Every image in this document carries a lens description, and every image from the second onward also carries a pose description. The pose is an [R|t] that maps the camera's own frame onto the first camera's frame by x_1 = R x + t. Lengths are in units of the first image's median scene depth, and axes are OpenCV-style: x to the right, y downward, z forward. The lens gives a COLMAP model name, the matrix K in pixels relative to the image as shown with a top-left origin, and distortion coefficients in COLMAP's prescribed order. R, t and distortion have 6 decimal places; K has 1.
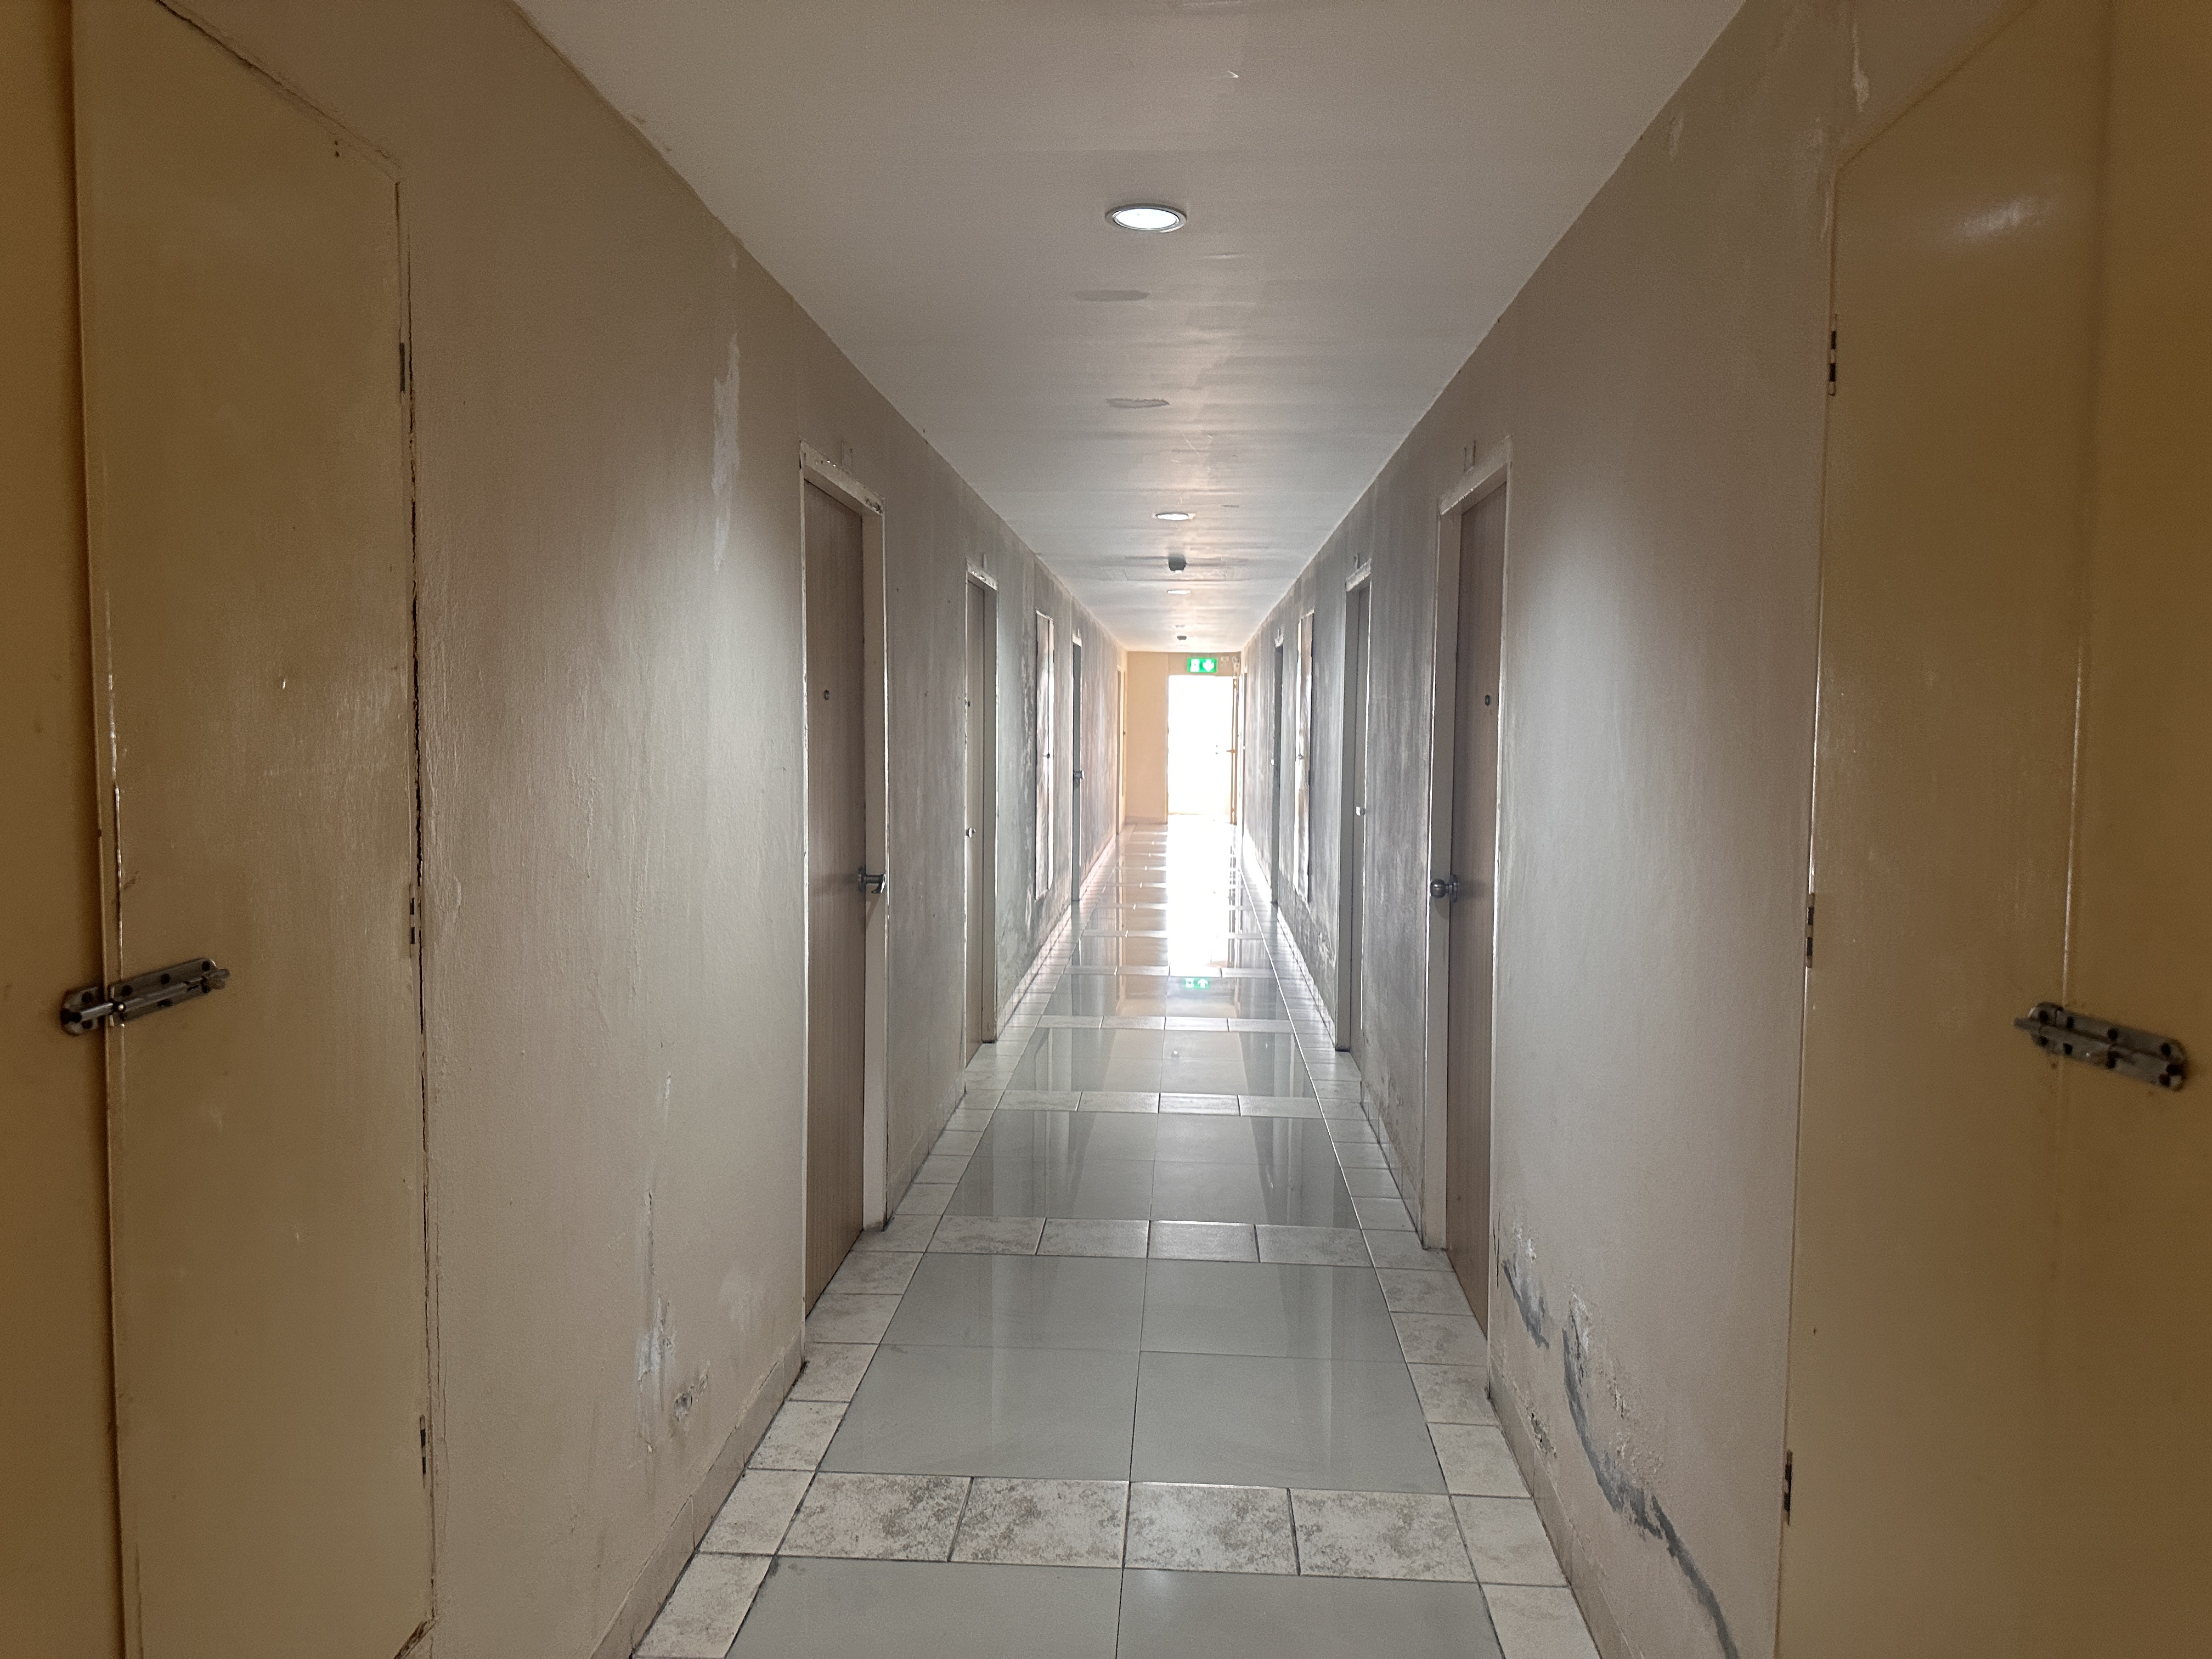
lens RADIAL K [[1537.1, 0, 1106.0], [0, 1537.1, 829.5], [0, 0, 1]] dist [0.029517, -0.073410]
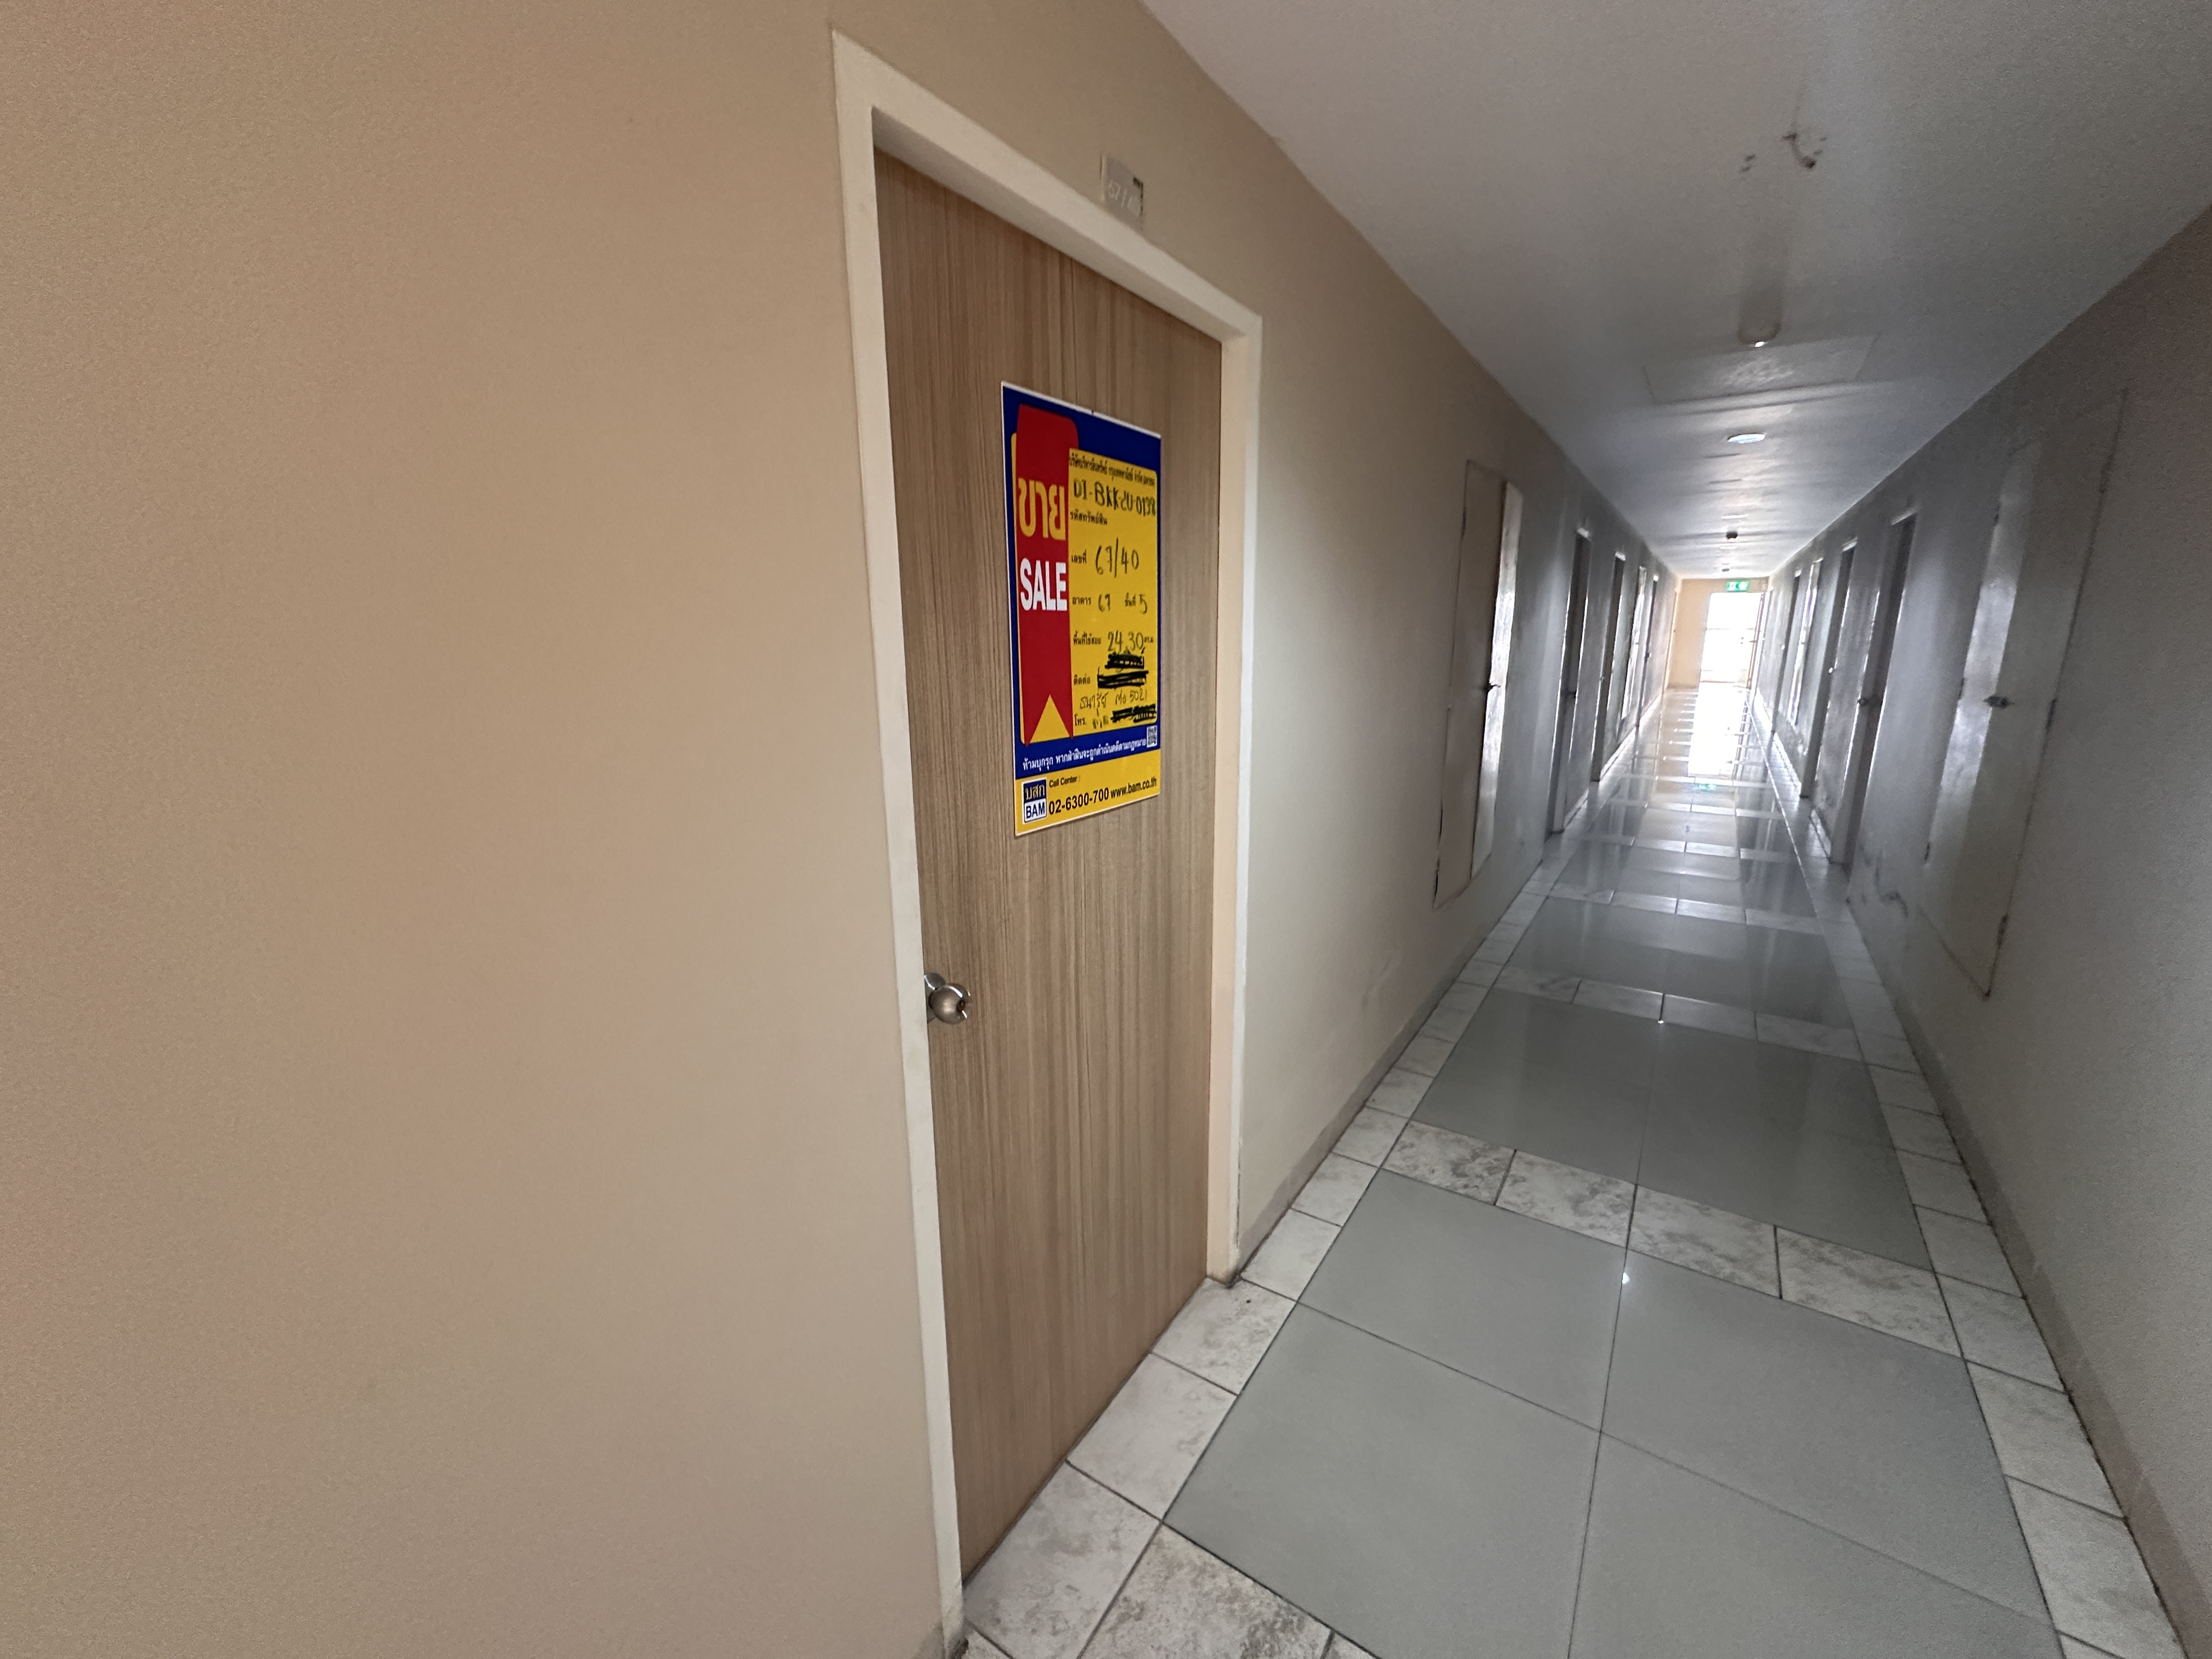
lens RADIAL K [[880.8, 0, 1105.3], [0, 880.8, 833.4], [0, 0, 1]] dist [0.000394, 0.000037]
pose [[0.856937, 0.098966, -0.505831, -0.020343], [-0.017946, 0.986527, 0.162612, 0.014376], [0.515109, -0.130270, 0.847167, -0.236815]]
